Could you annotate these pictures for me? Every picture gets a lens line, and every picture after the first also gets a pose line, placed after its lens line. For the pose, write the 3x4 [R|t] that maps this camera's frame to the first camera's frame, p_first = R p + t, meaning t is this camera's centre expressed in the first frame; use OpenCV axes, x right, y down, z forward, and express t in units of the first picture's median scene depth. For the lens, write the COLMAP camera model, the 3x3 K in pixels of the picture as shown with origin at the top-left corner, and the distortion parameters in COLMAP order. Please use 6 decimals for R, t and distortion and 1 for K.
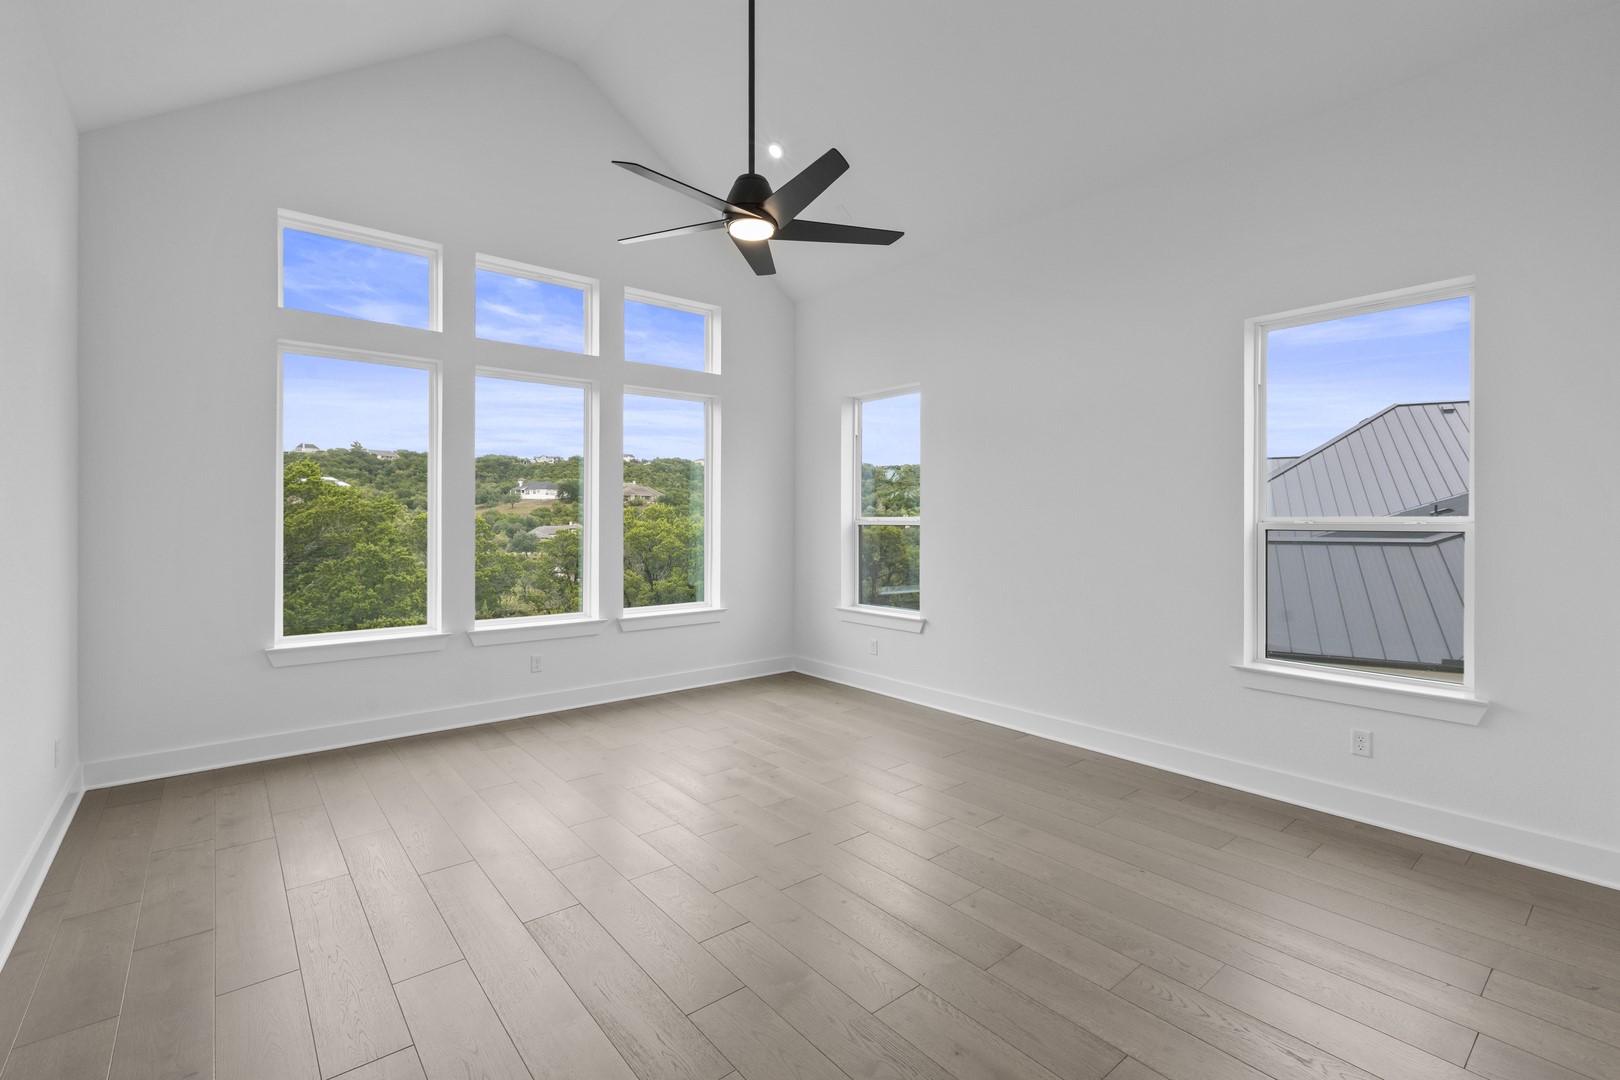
lens RADIAL K [[720.3, 0, 807.8], [0, 720.3, 528.1], [0, 0, 1]] dist [-0.003982, -0.000455]
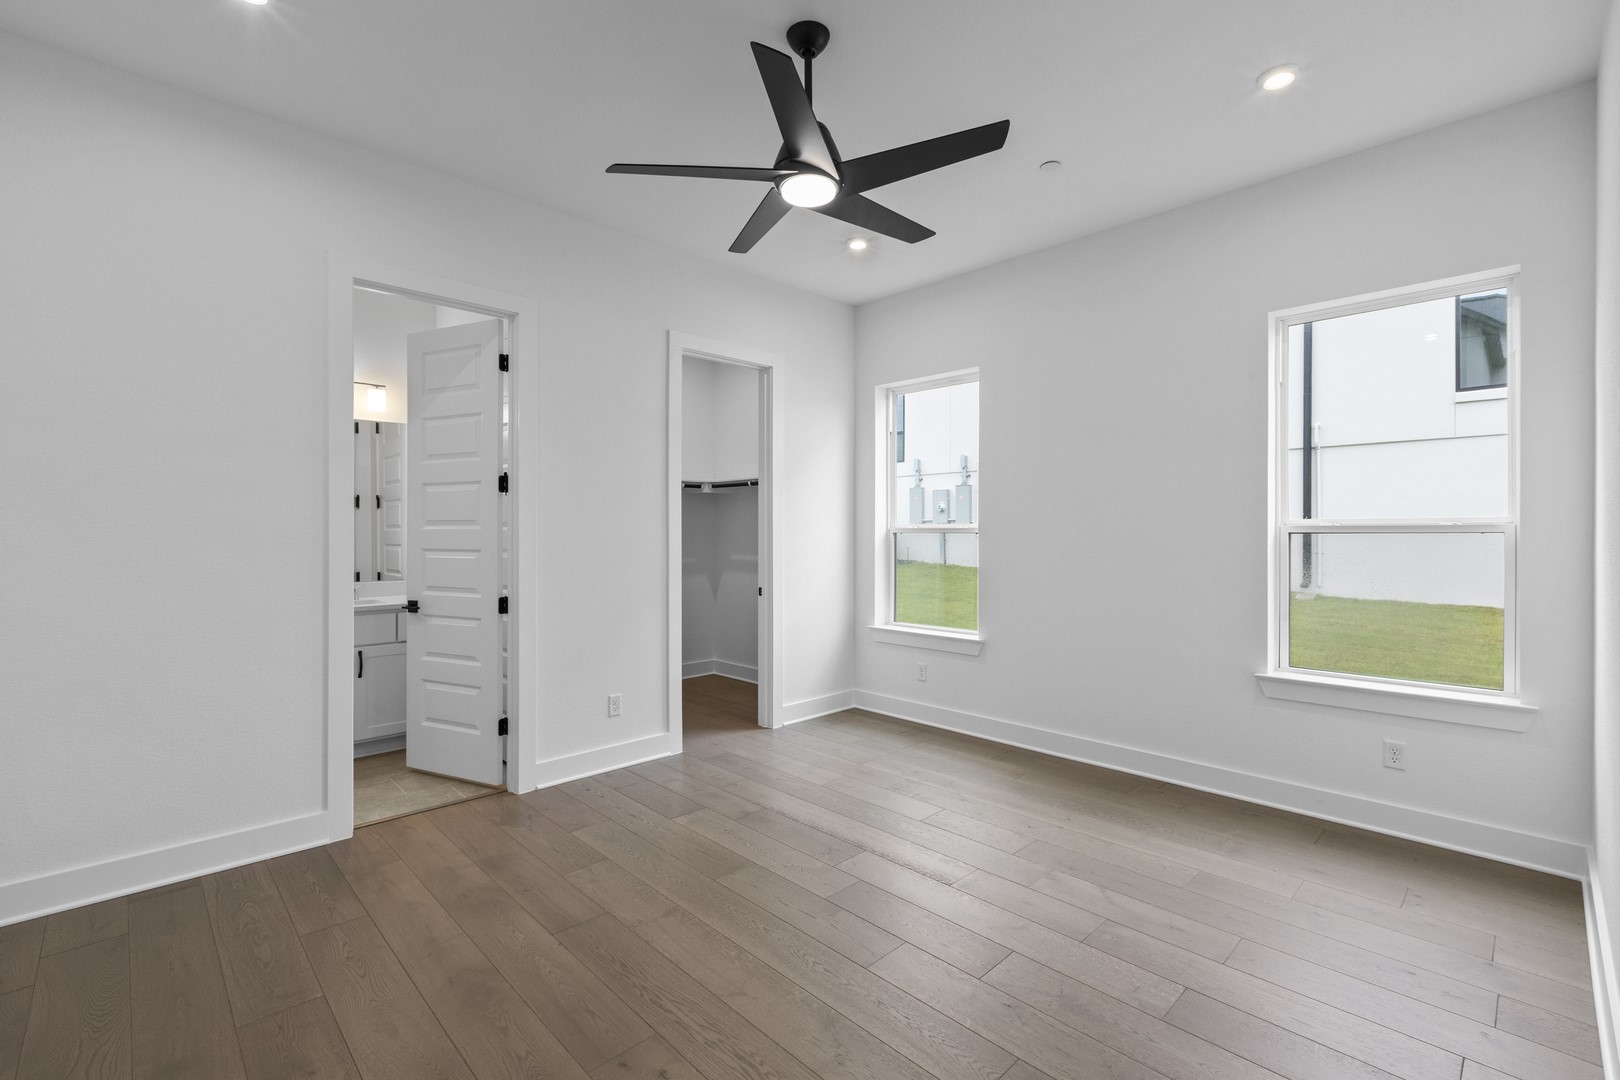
lens RADIAL K [[720.3, 0, 807.6], [0, 720.3, 539.7], [0, 0, 1]] dist [-0.003982, -0.000455]
pose [[0.997353, -0.014606, 0.071227, -0.089974], [0.014417, 0.999891, 0.003173, -0.001639], [-0.071265, -0.002138, 0.997455, 0.107292]]
